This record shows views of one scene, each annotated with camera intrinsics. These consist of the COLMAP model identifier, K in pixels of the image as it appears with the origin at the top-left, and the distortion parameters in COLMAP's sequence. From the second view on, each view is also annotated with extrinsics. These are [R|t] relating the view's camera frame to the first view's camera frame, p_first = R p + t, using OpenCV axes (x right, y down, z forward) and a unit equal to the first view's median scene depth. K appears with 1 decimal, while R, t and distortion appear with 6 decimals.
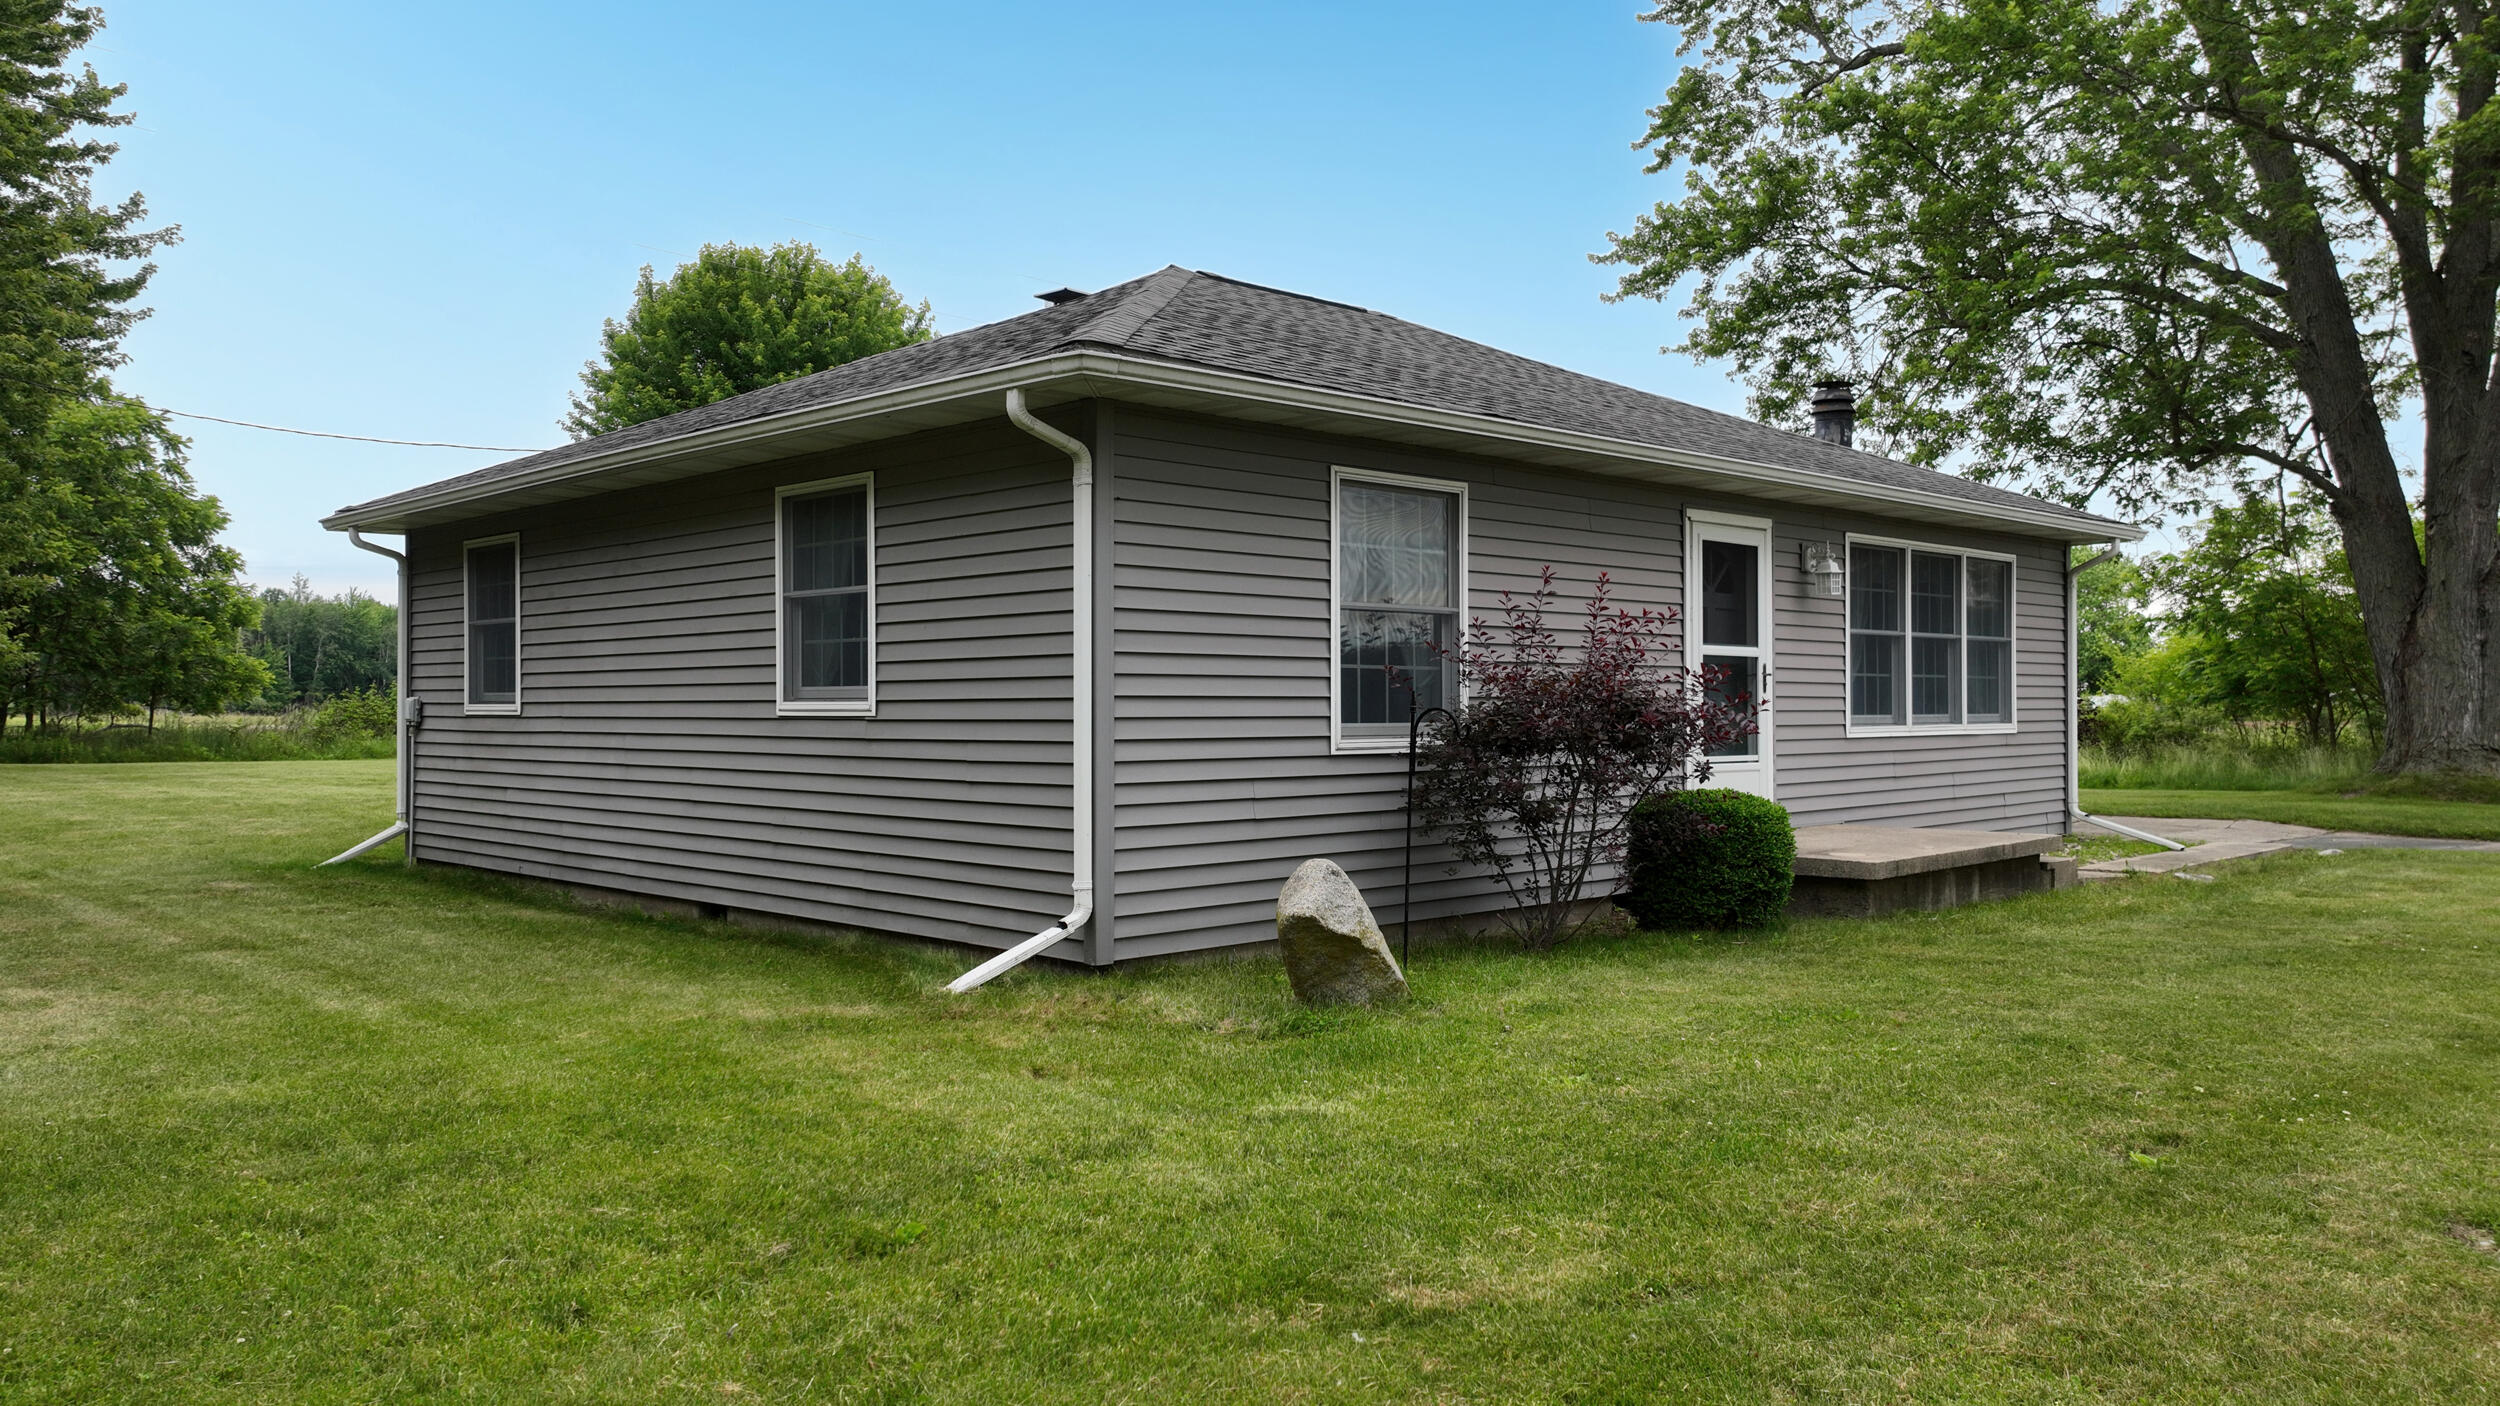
lens RADIAL K [[1800.3, 0, 1247.3], [0, 1800.3, 699.9], [0, 0, 1]] dist [-0.005807, -0.001396]
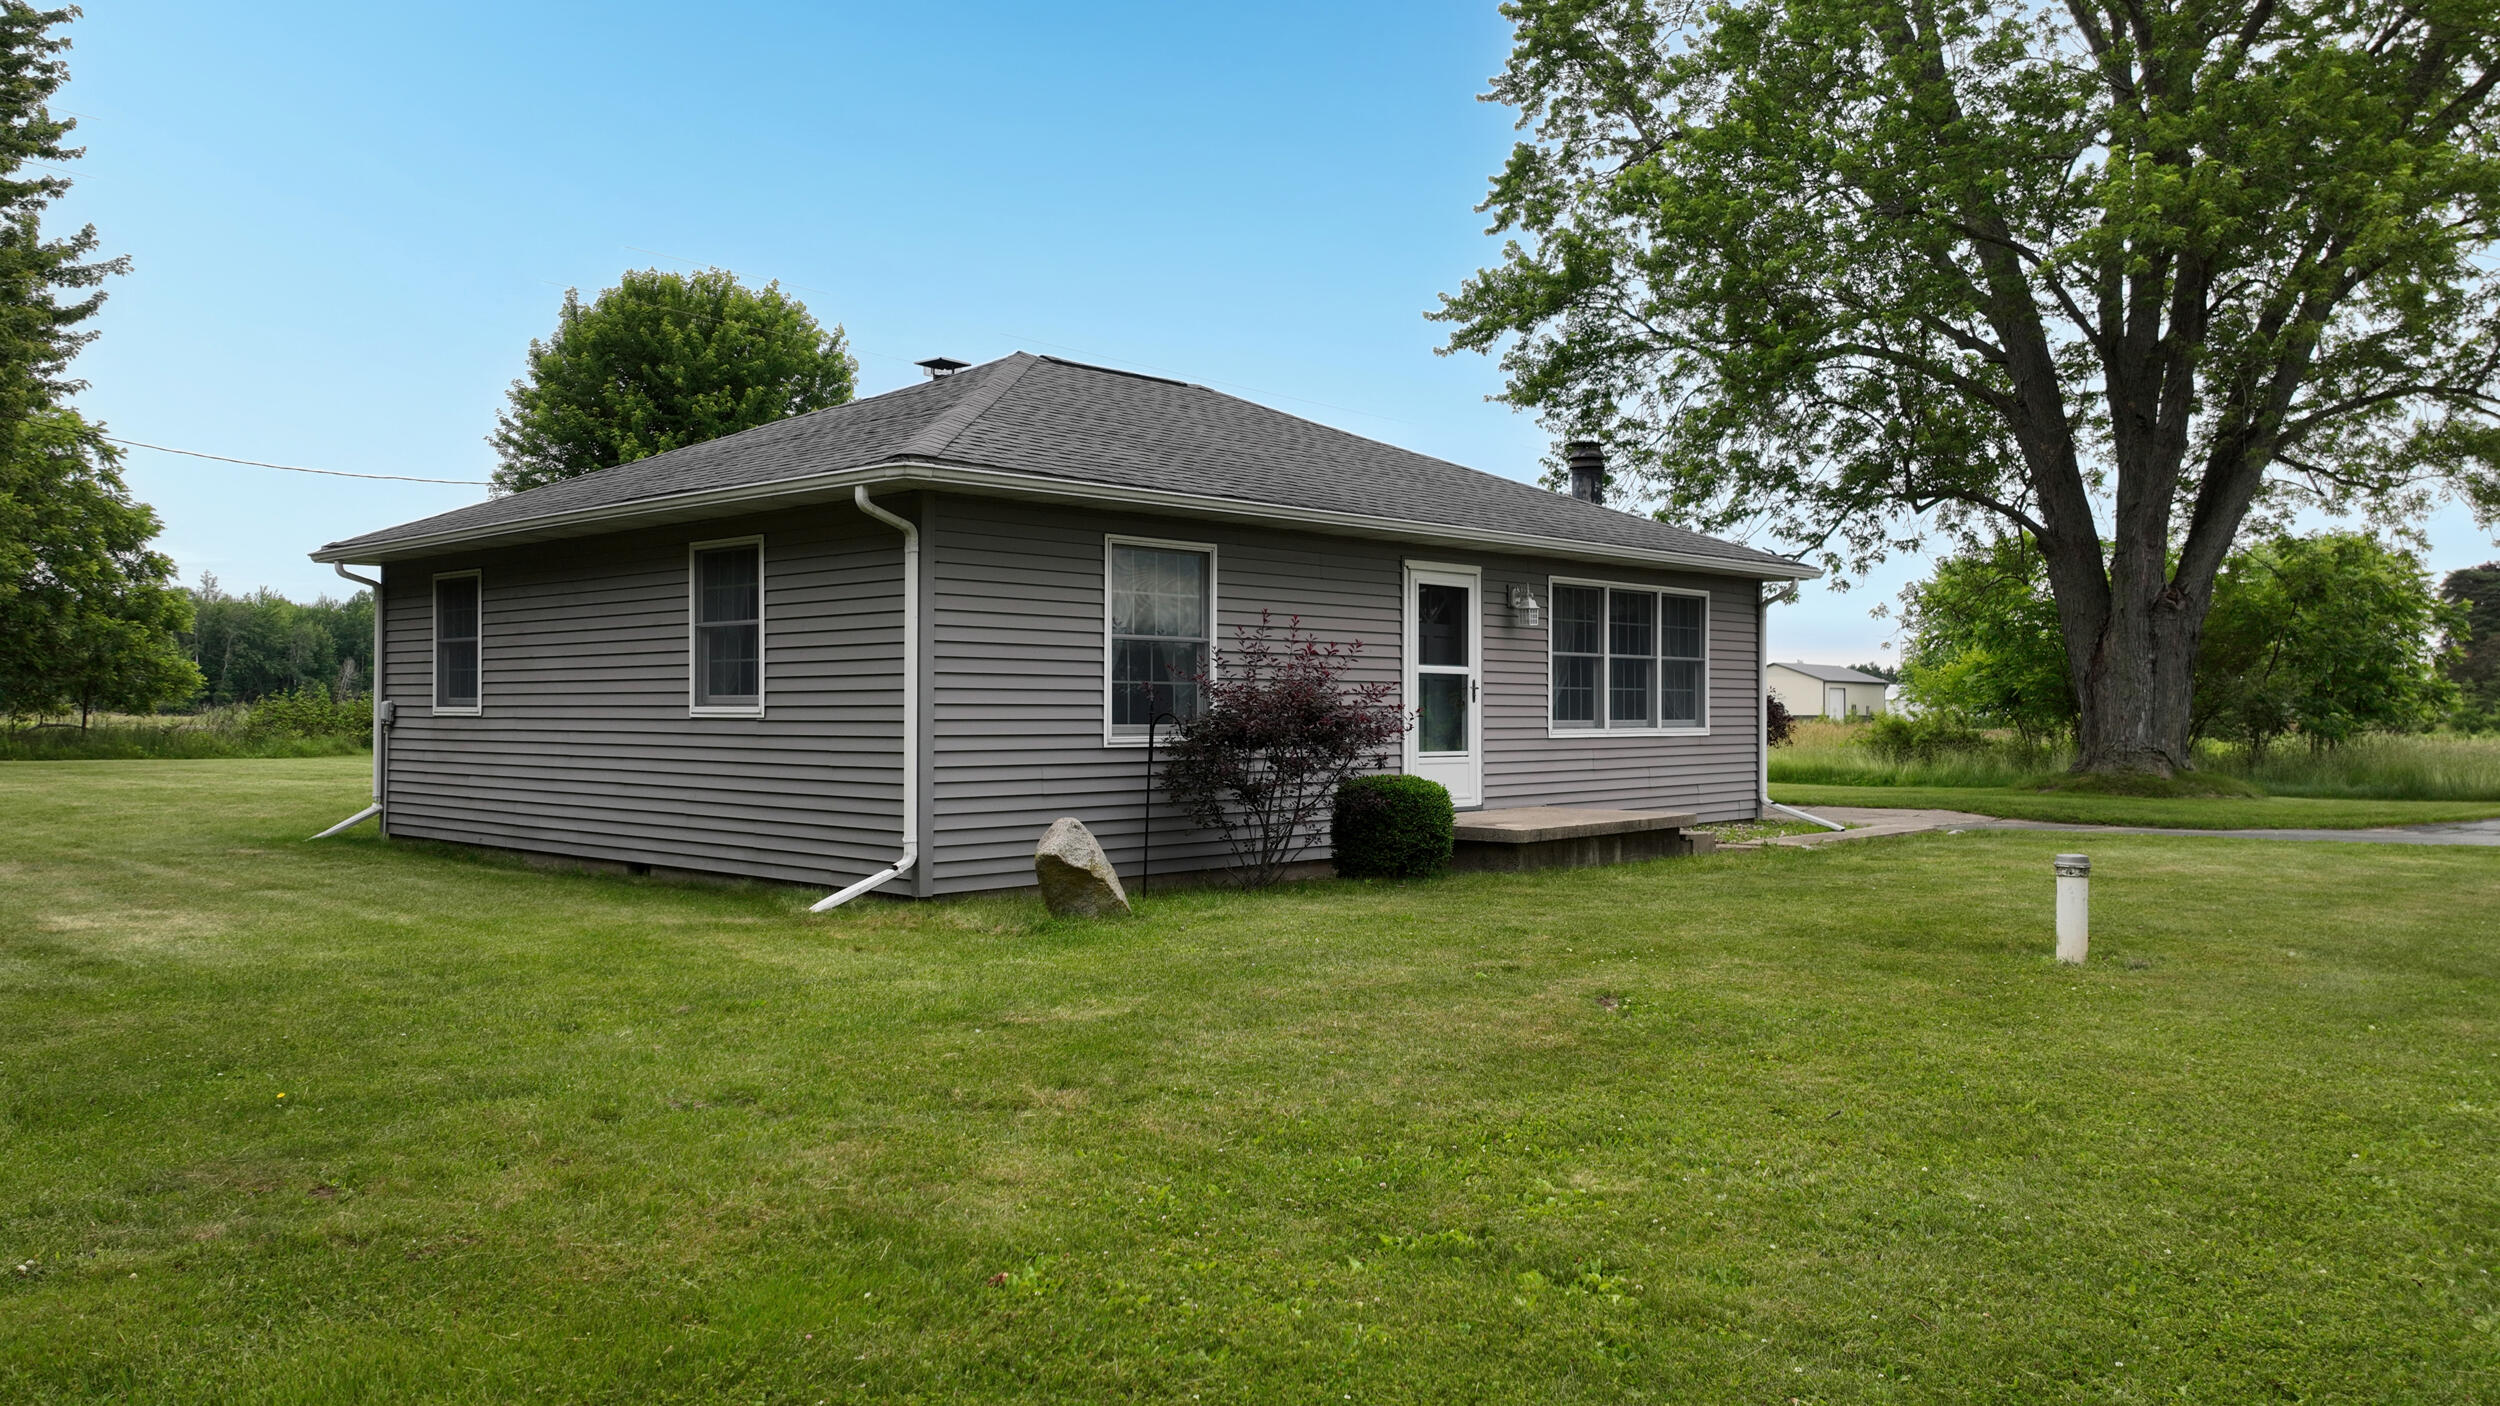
lens RADIAL K [[1800.3, 0, 1257.0], [0, 1800.3, 700.9], [0, 0, 1]] dist [-0.005807, -0.001396]
pose [[0.998924, 0.004413, 0.046171, 0.072848], [-0.004327, 0.999989, -0.001979, -0.001842], [-0.046179, 0.001778, 0.998932, -0.263008]]
